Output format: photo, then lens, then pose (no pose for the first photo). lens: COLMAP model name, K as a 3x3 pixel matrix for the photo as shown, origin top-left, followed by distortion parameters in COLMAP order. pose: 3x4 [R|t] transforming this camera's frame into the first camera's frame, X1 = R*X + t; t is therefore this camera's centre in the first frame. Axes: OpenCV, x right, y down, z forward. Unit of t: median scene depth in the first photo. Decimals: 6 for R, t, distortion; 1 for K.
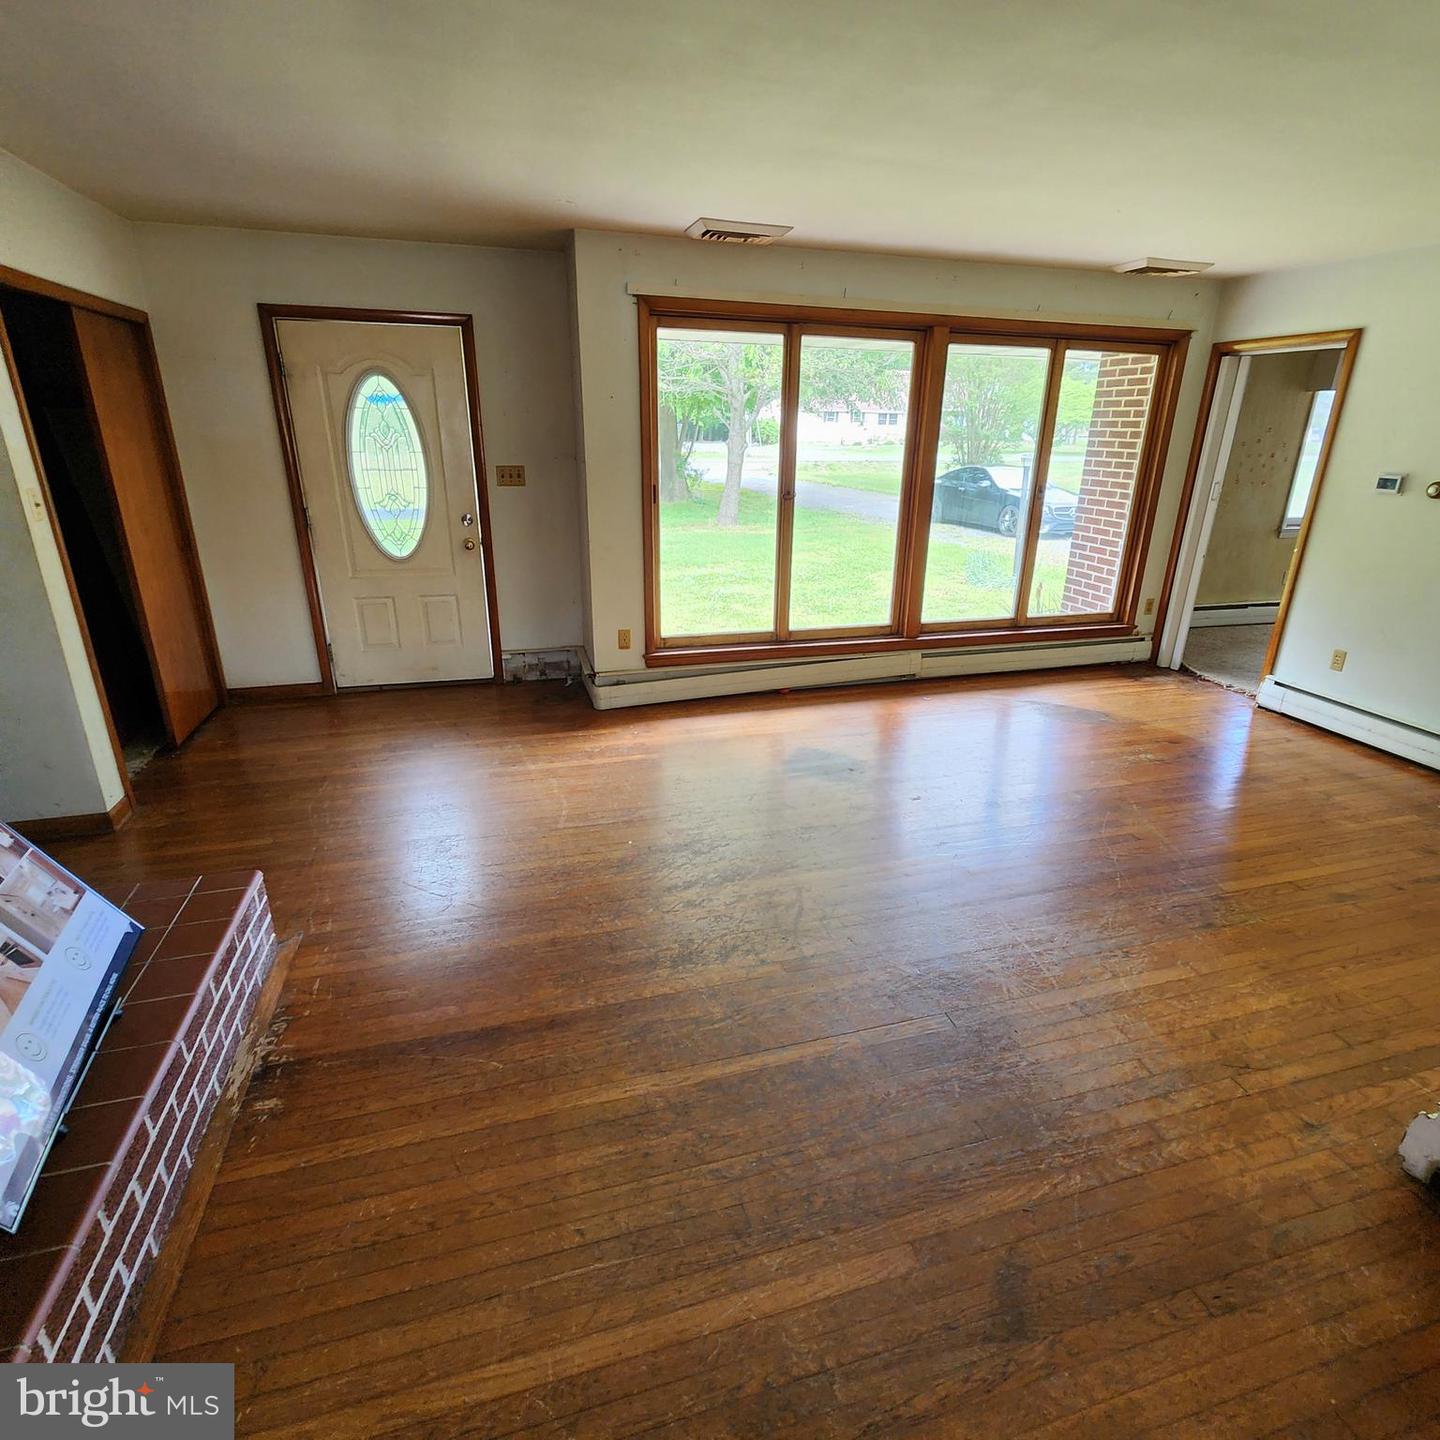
lens RADIAL K [[790.5, 0, 735.2], [0, 790.5, 713.0], [0, 0, 1]] dist [0.002280, -0.001424]
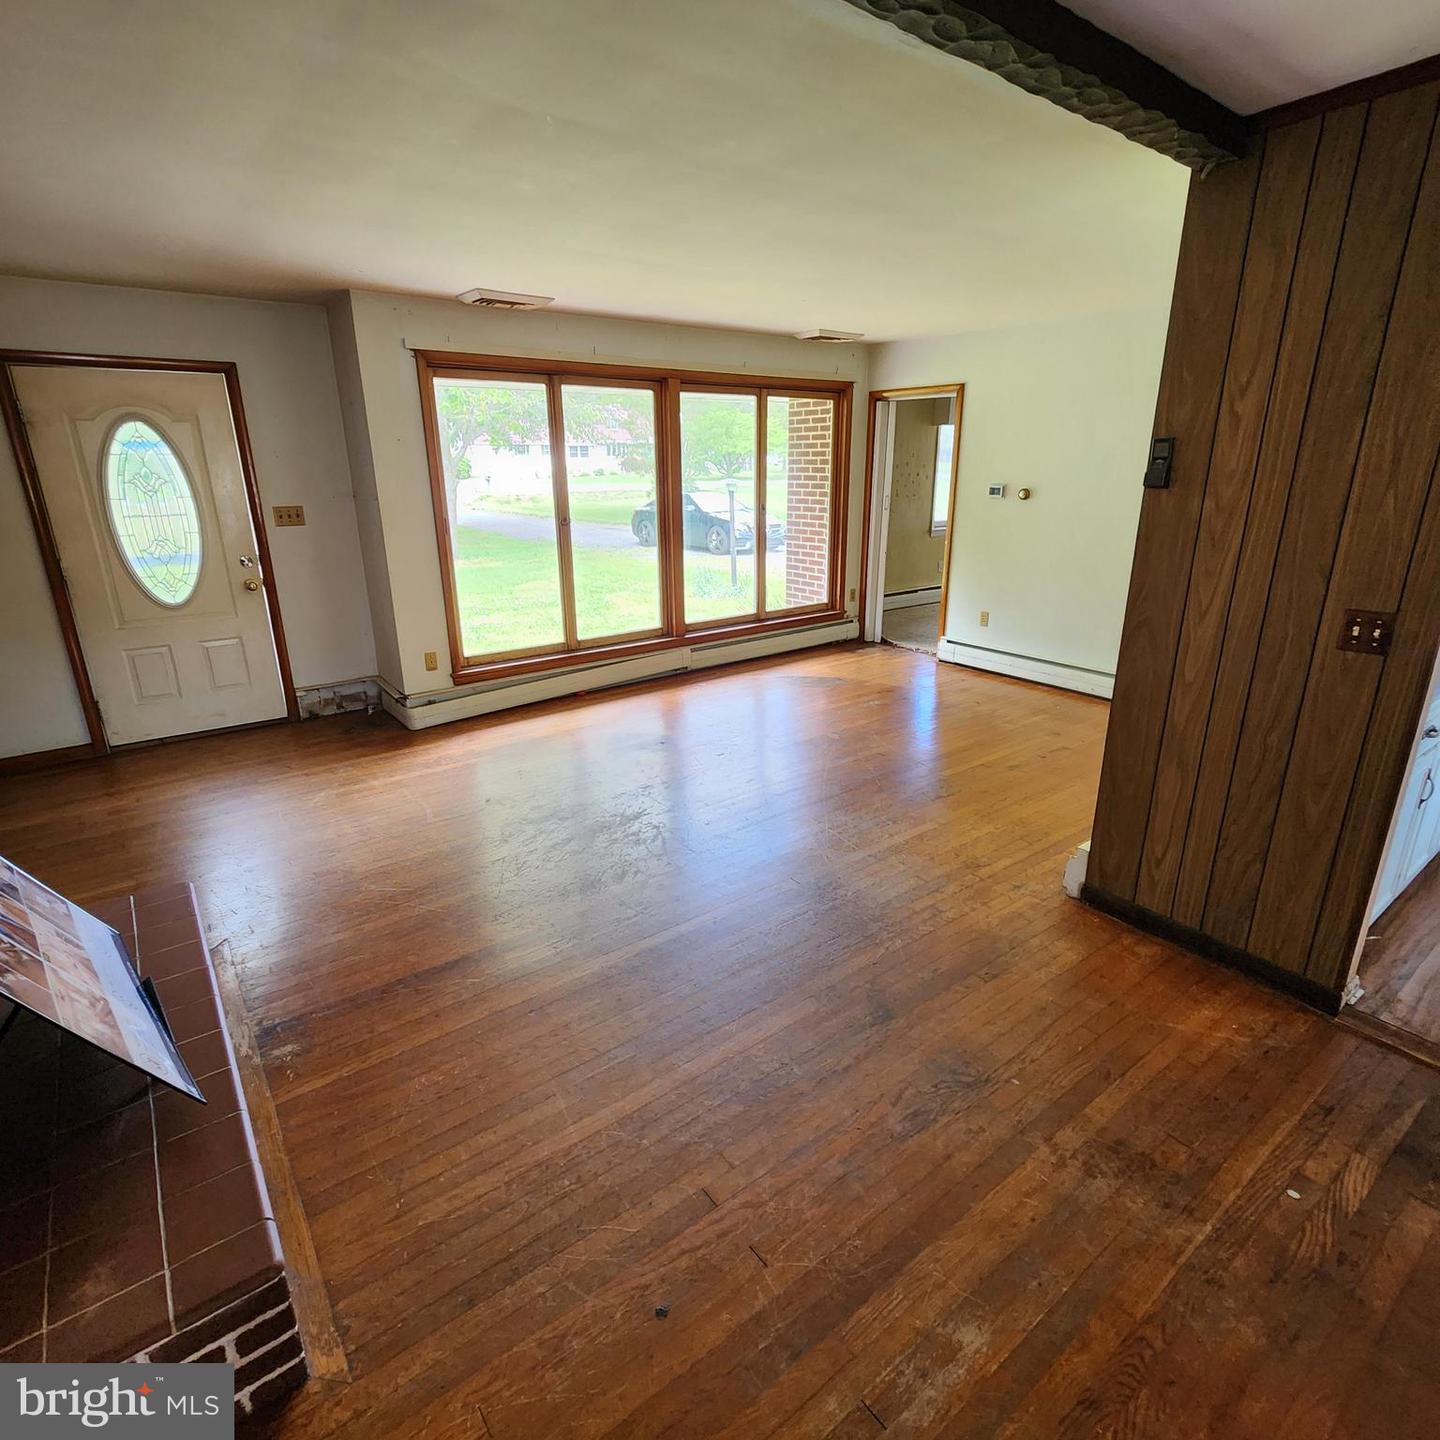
lens RADIAL K [[795.0, 0, 725.9], [0, 795.0, 710.4], [0, 0, 1]] dist [0.013618, -0.001560]
pose [[0.935496, -0.129085, 0.328915, -0.127409], [0.142405, 0.989669, -0.016625, 0.046758], [-0.323370, 0.062392, 0.944213, -0.145371]]
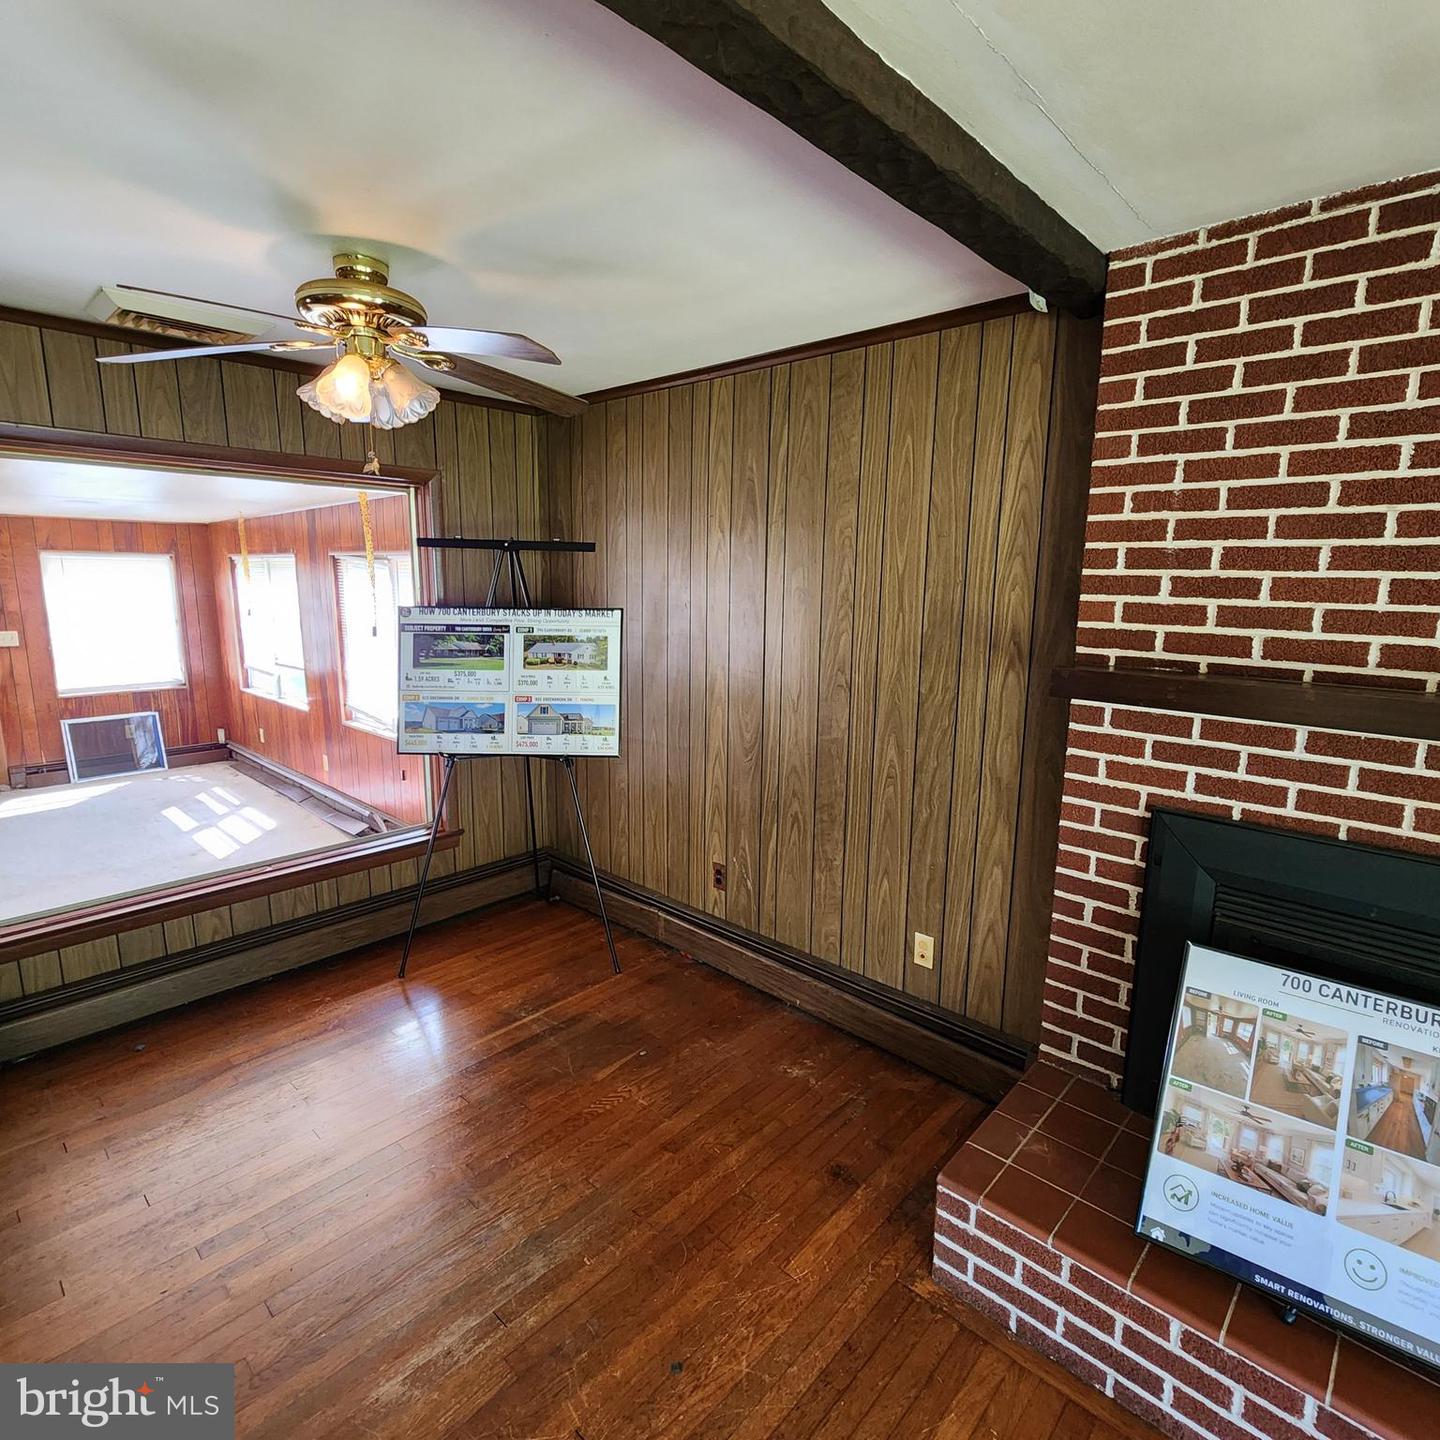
lens RADIAL K [[790.5, 0, 735.2], [0, 790.5, 713.0], [0, 0, 1]] dist [0.002280, -0.001424]
pose [[-0.856946, 0.060250, -0.511872, 0.071411], [-0.203736, 0.872659, 0.443800, -0.142833], [0.473428, 0.484599, -0.735547, 0.334359]]
